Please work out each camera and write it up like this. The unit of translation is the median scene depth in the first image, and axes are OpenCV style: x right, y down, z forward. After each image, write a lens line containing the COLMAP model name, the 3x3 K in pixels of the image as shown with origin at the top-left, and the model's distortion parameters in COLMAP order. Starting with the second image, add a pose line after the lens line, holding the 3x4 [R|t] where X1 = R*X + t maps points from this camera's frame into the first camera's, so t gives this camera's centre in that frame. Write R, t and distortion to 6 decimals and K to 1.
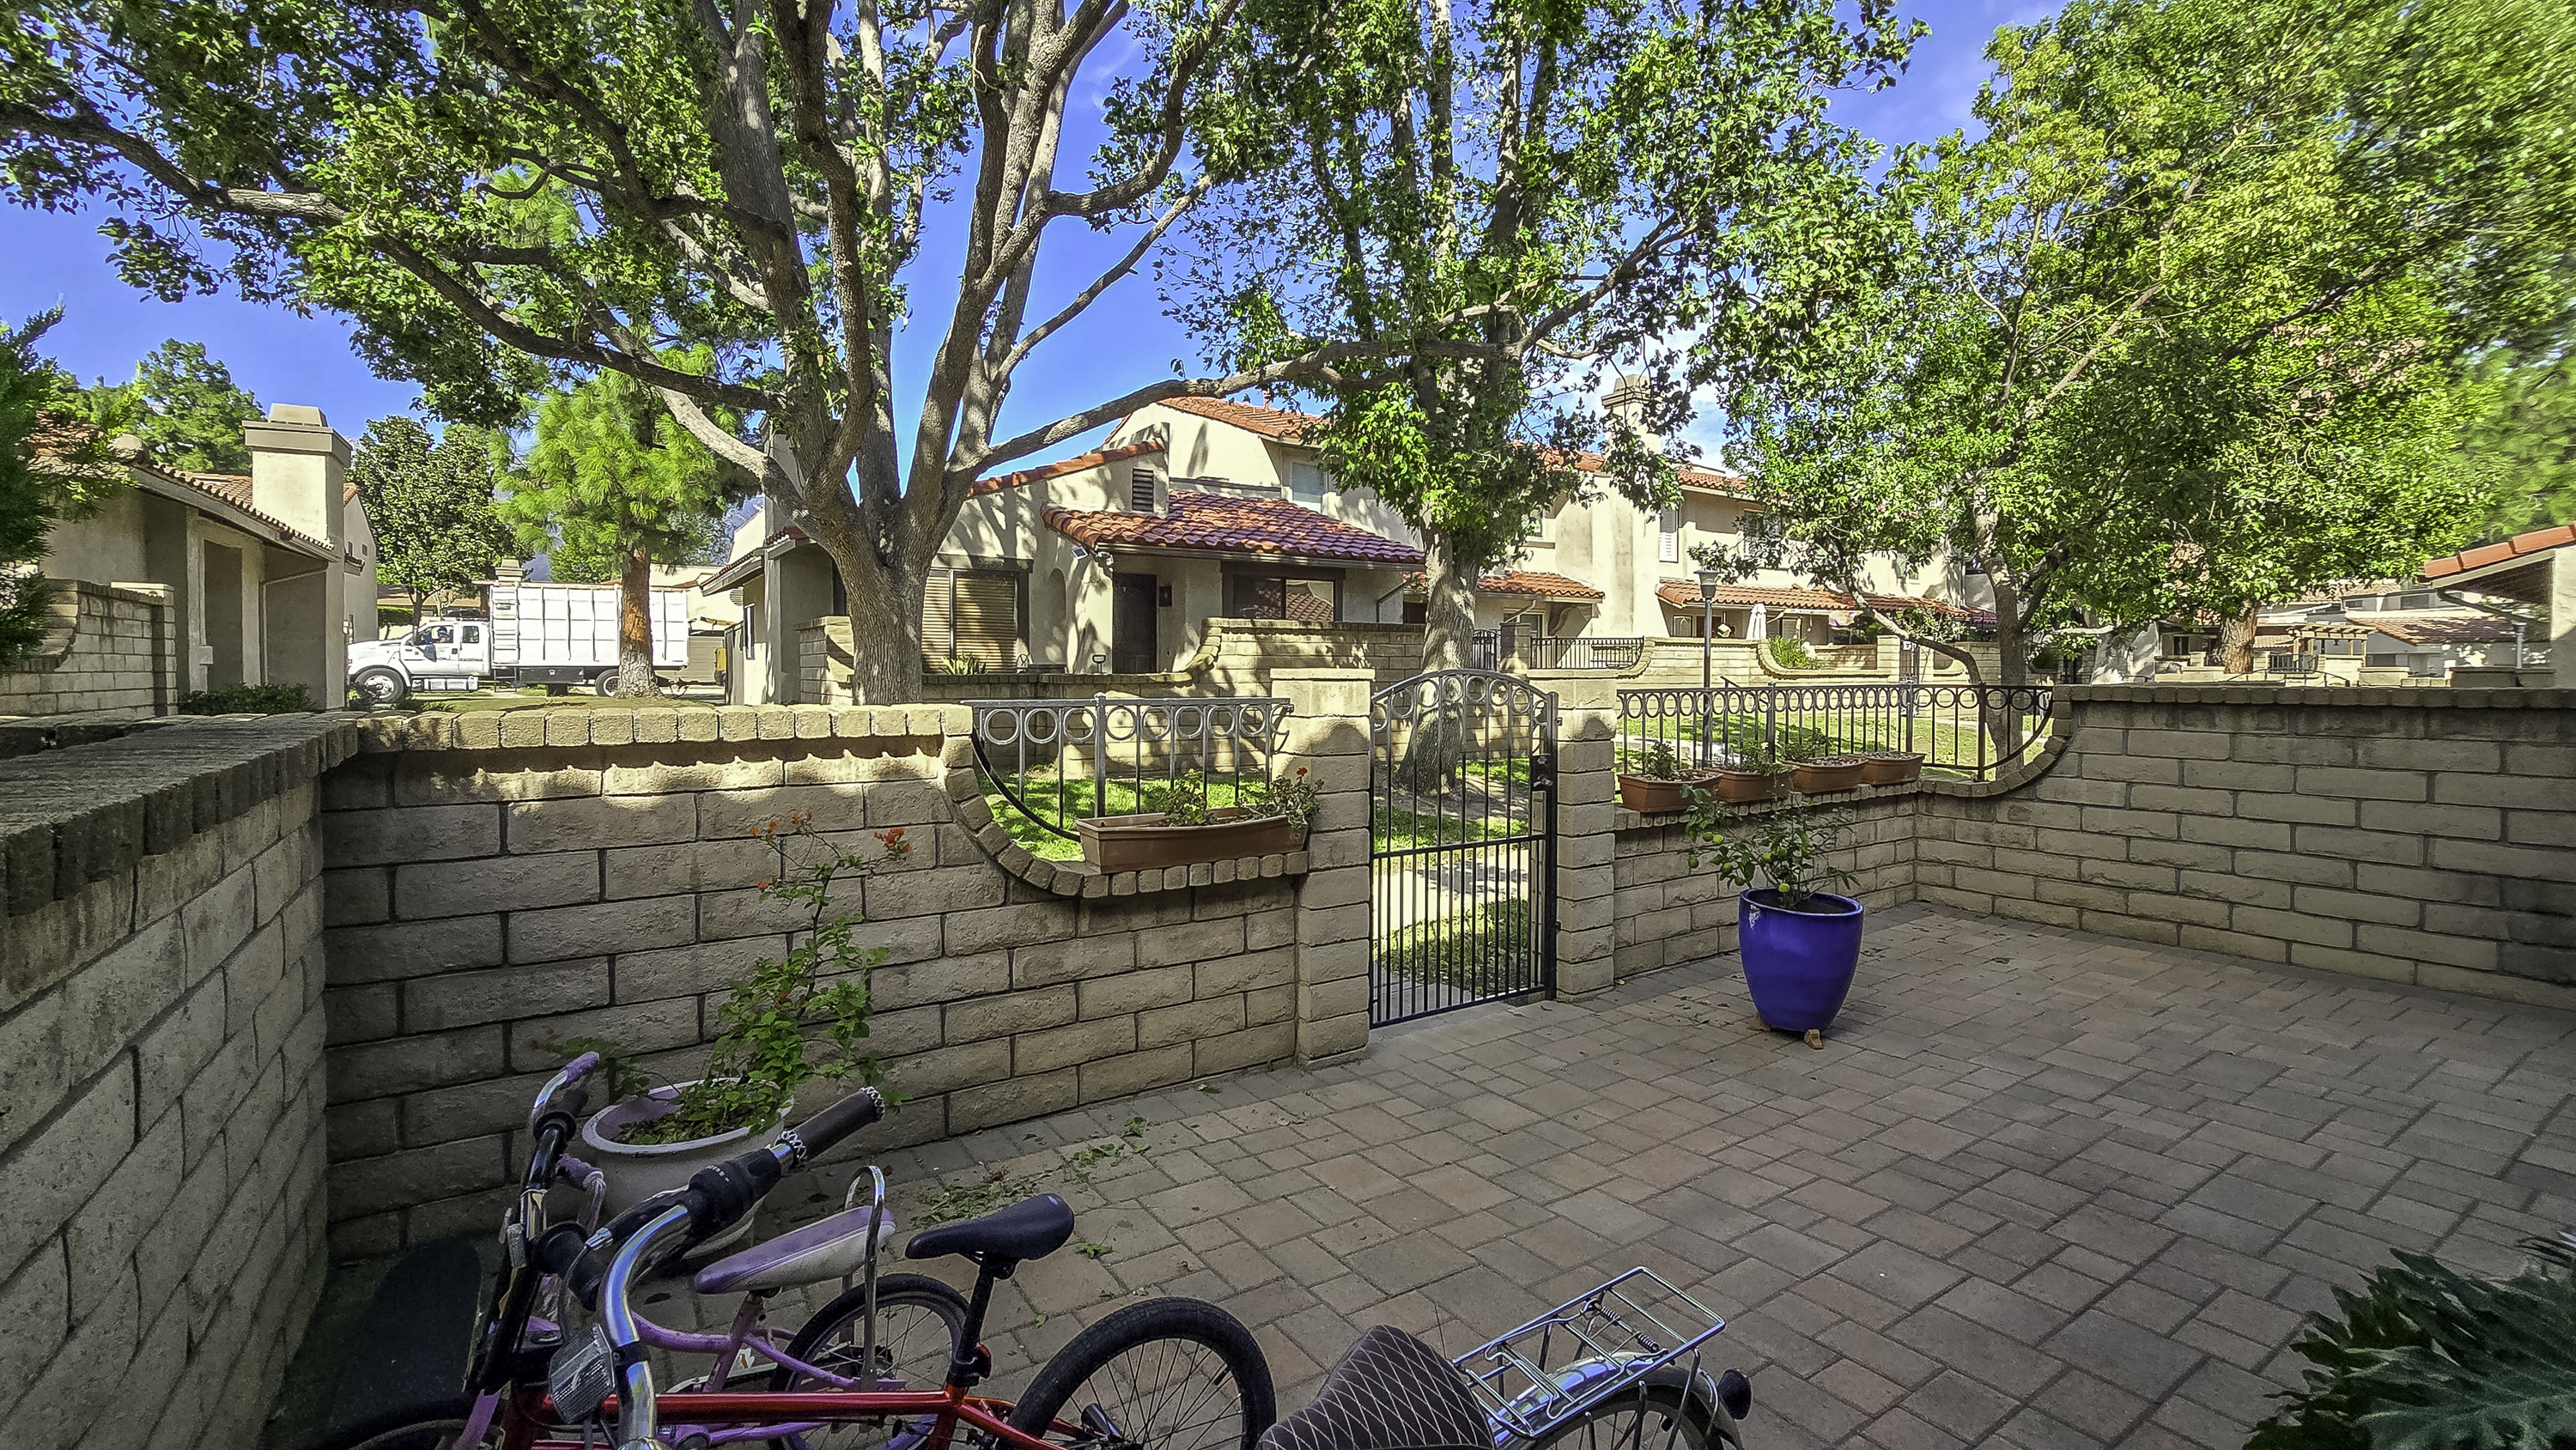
lens RADIAL K [[1085.1, 0, 1281.7], [0, 1085.1, 681.4], [0, 0, 1]] dist [-0.001553, 0.000193]
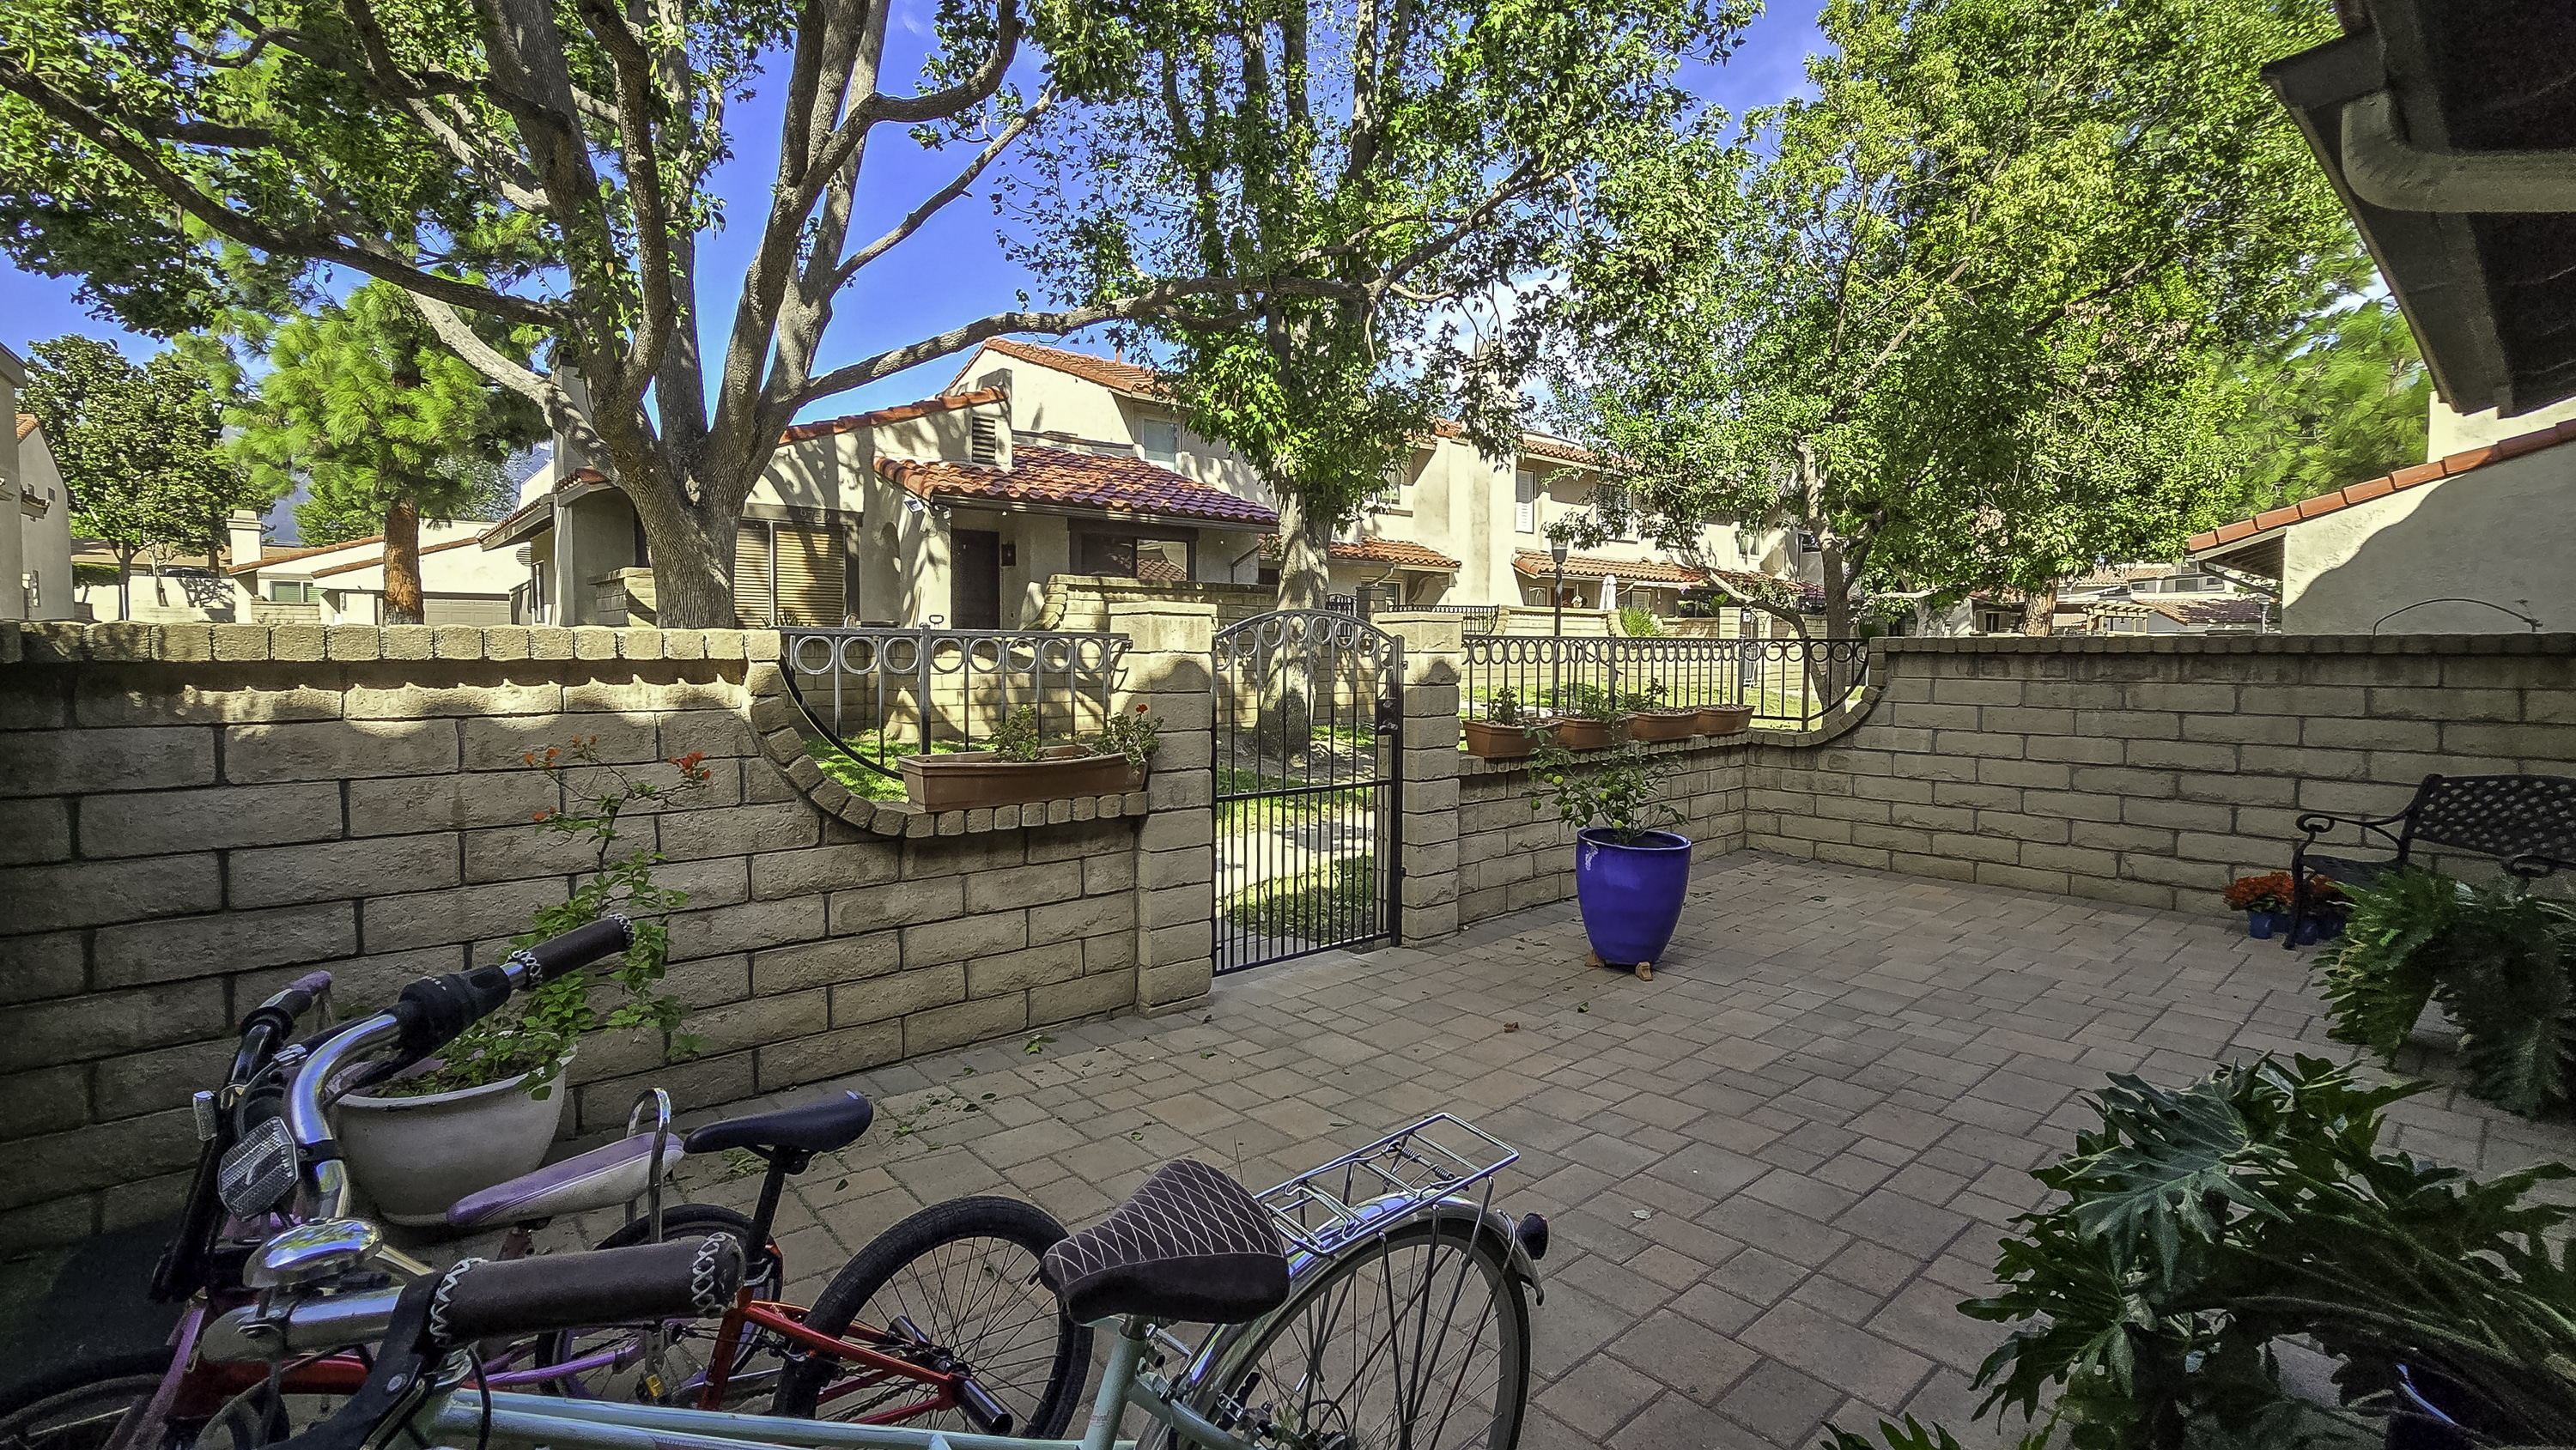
lens RADIAL K [[1120.3, 0, 1276.3], [0, 1120.3, 683.1], [0, 0, 1]] dist [-0.001152, 0.000476]
pose [[0.992369, 0.000015, 0.123300, 0.013210], [-0.002902, 0.999726, 0.023231, 0.032562], [-0.123266, -0.023412, 0.992097, -0.004092]]
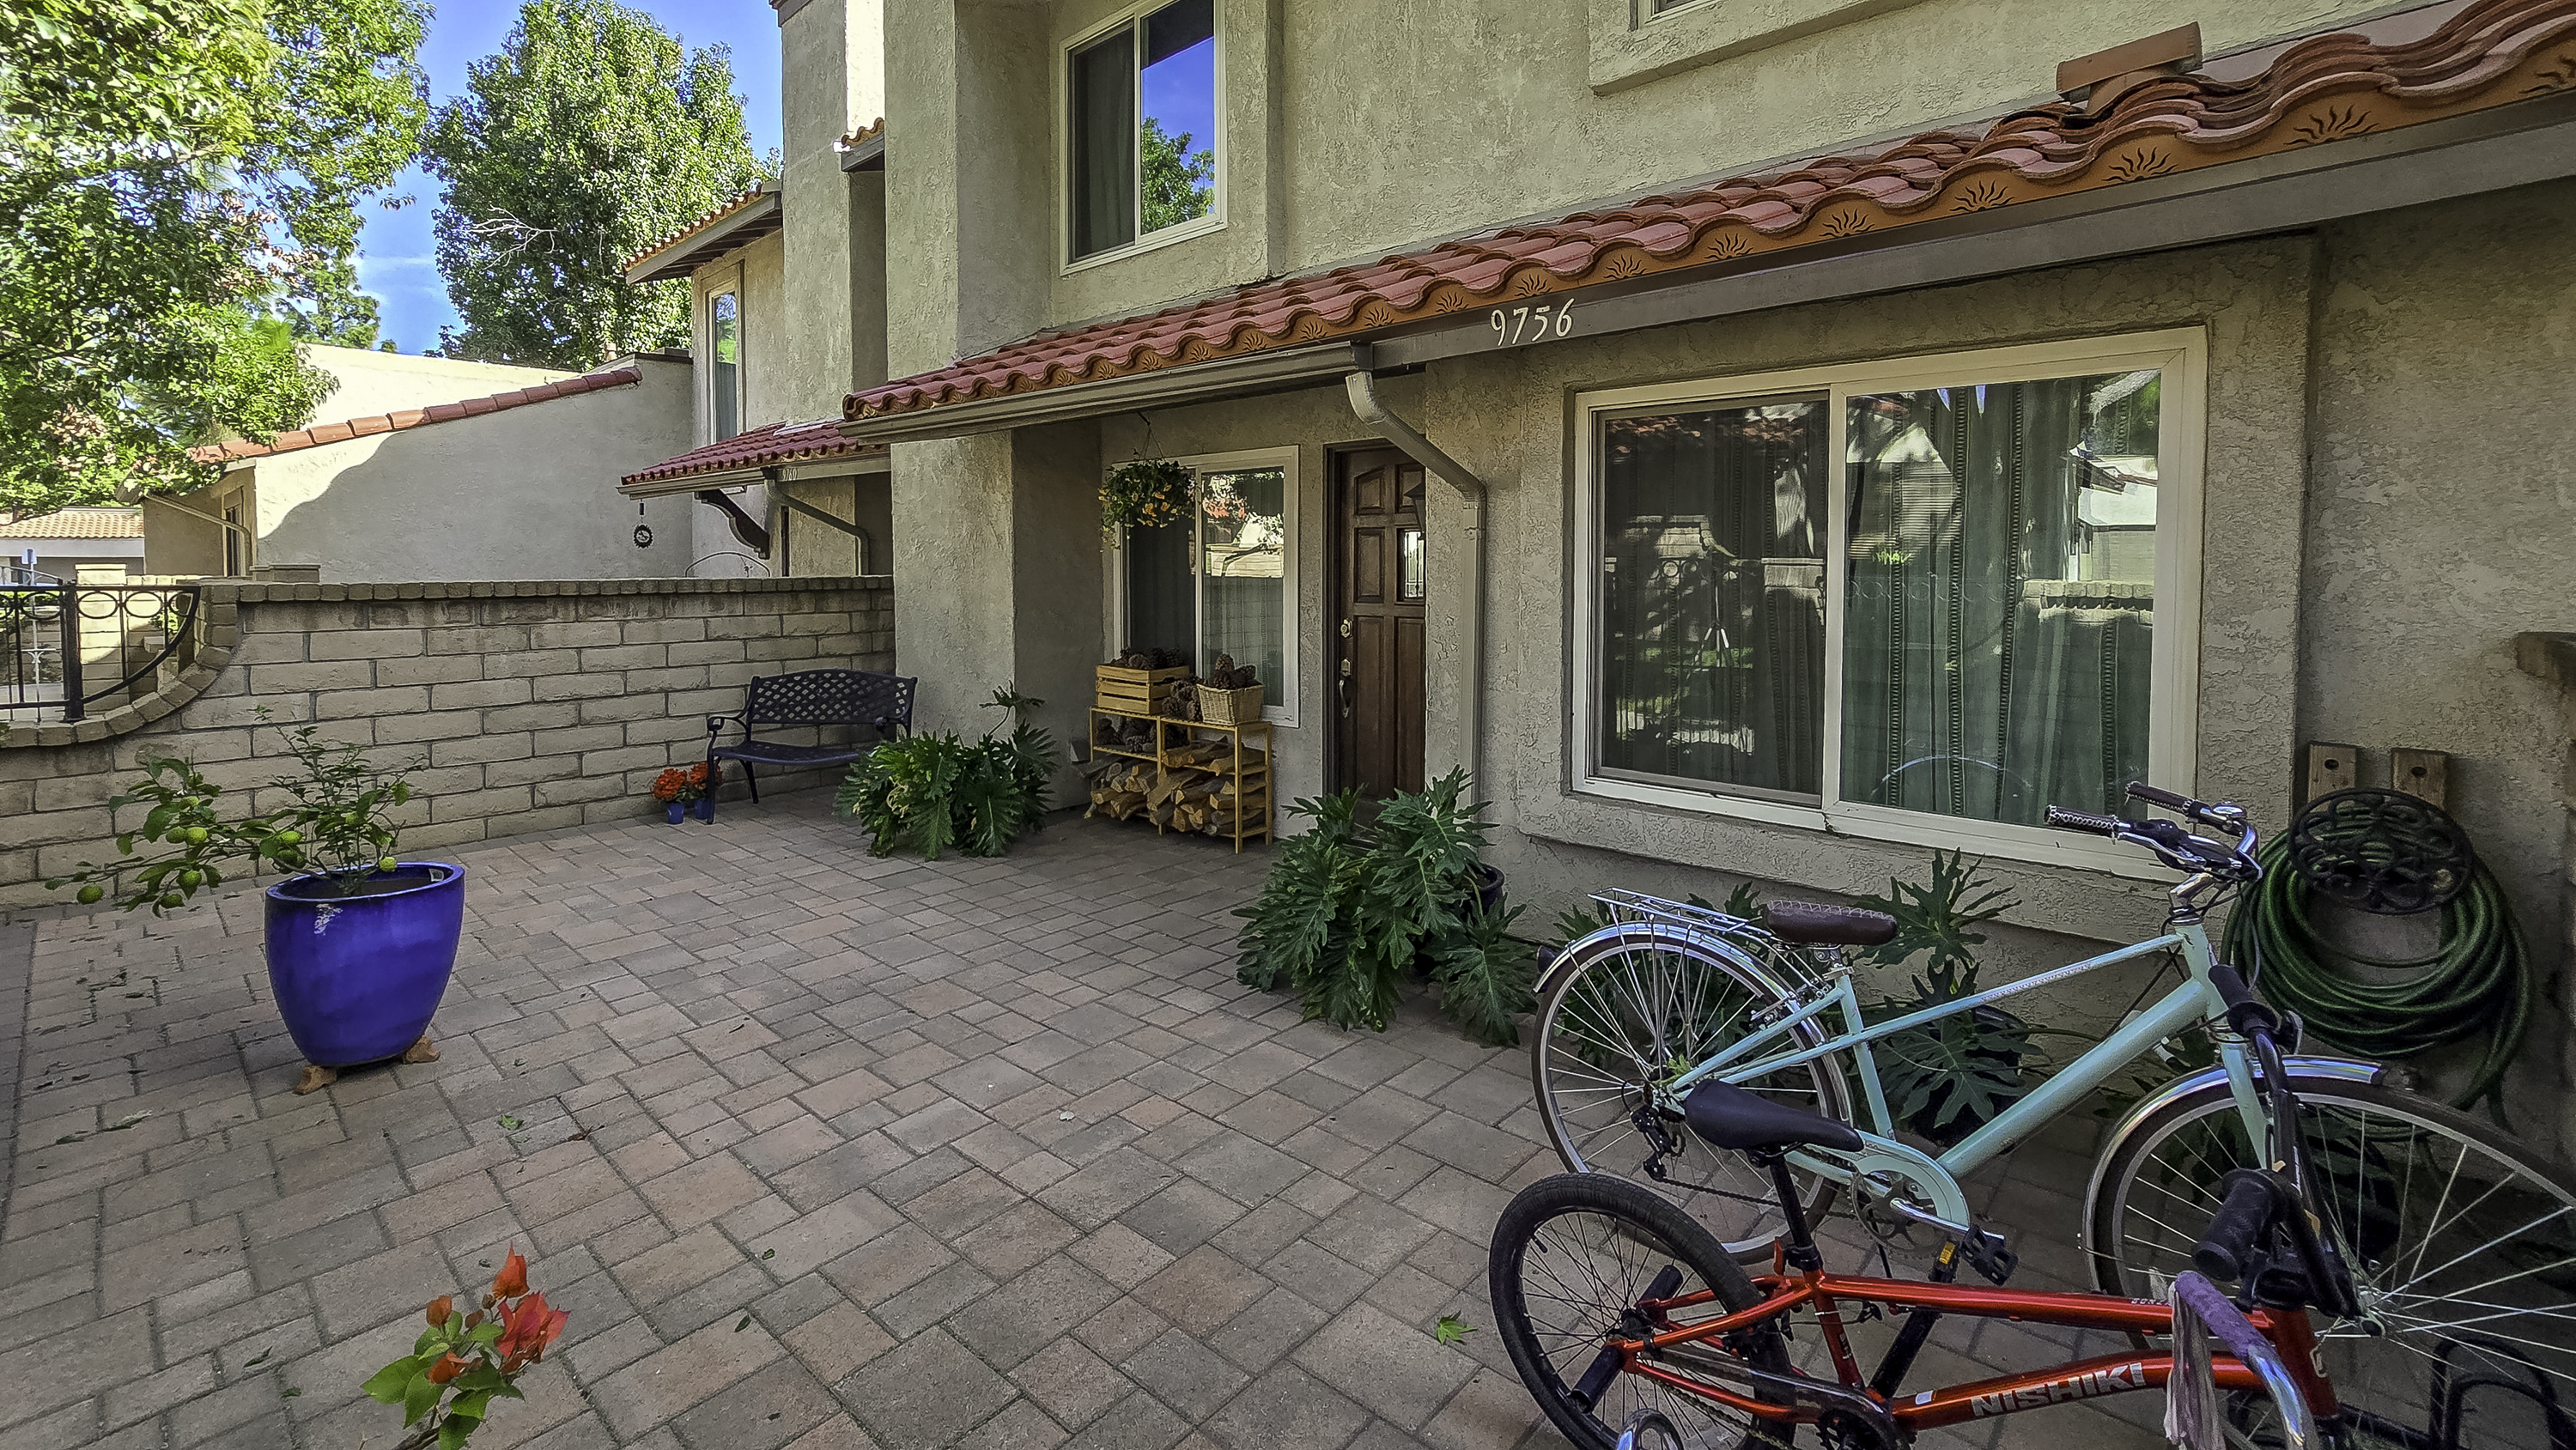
lens RADIAL K [[1102.0, 0, 1297.3], [0, 1102.0, 613.7], [0, 0, 1]] dist [-0.002831, -0.000106]
pose [[-0.251177, -0.040916, 0.967076, -0.386743], [0.011844, 0.998901, 0.045338, -0.003254], [-0.967869, 0.022842, -0.250416, 0.580936]]
